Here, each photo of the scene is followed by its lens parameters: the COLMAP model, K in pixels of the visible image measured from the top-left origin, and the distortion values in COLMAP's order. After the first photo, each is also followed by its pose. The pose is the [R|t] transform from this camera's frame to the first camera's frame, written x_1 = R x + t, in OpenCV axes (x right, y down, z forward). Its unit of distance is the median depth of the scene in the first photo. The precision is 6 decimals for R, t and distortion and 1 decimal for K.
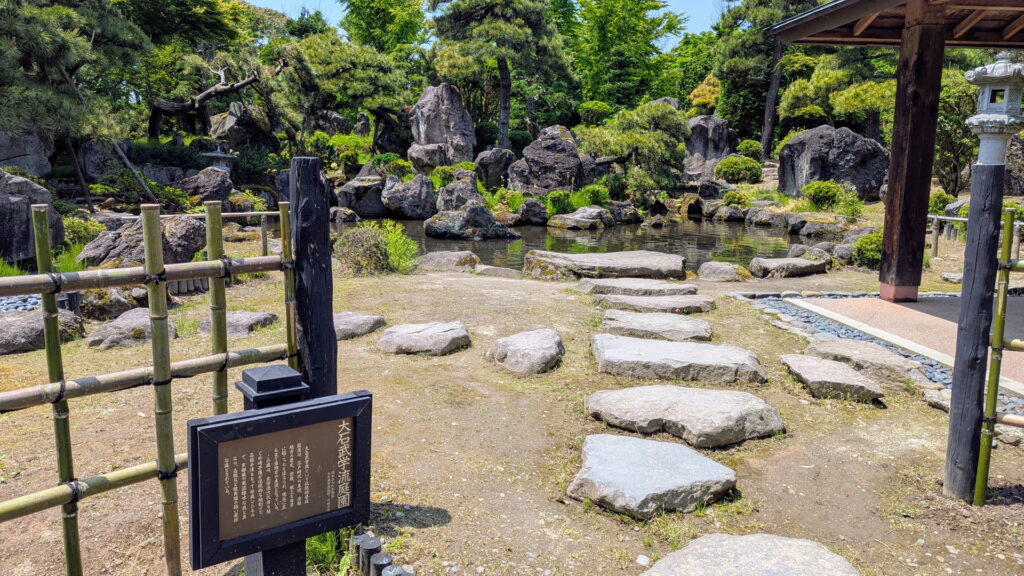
lens RADIAL K [[742.9, 0, 493.6], [0, 742.9, 288.8], [0, 0, 1]] dist [0.084140, -0.101421]
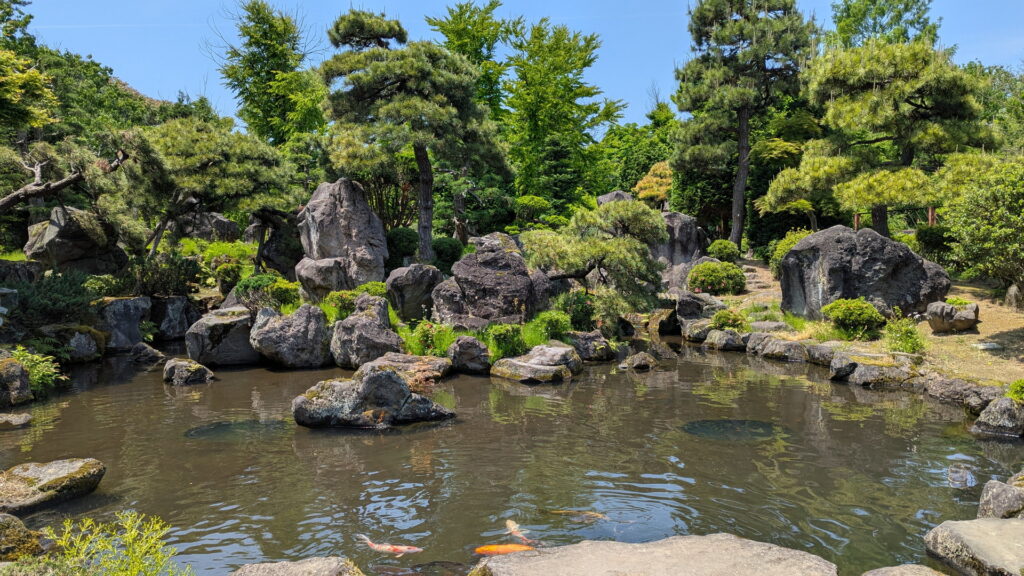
lens RADIAL K [[742.9, 0, 493.6], [0, 742.9, 288.8], [0, 0, 1]] dist [0.084140, -0.101421]
pose [[0.994873, -0.028402, 0.097064, 0.008392], [0.039596, 0.992527, -0.115421, -0.071735], [-0.093061, 0.118673, 0.988563, 0.255445]]
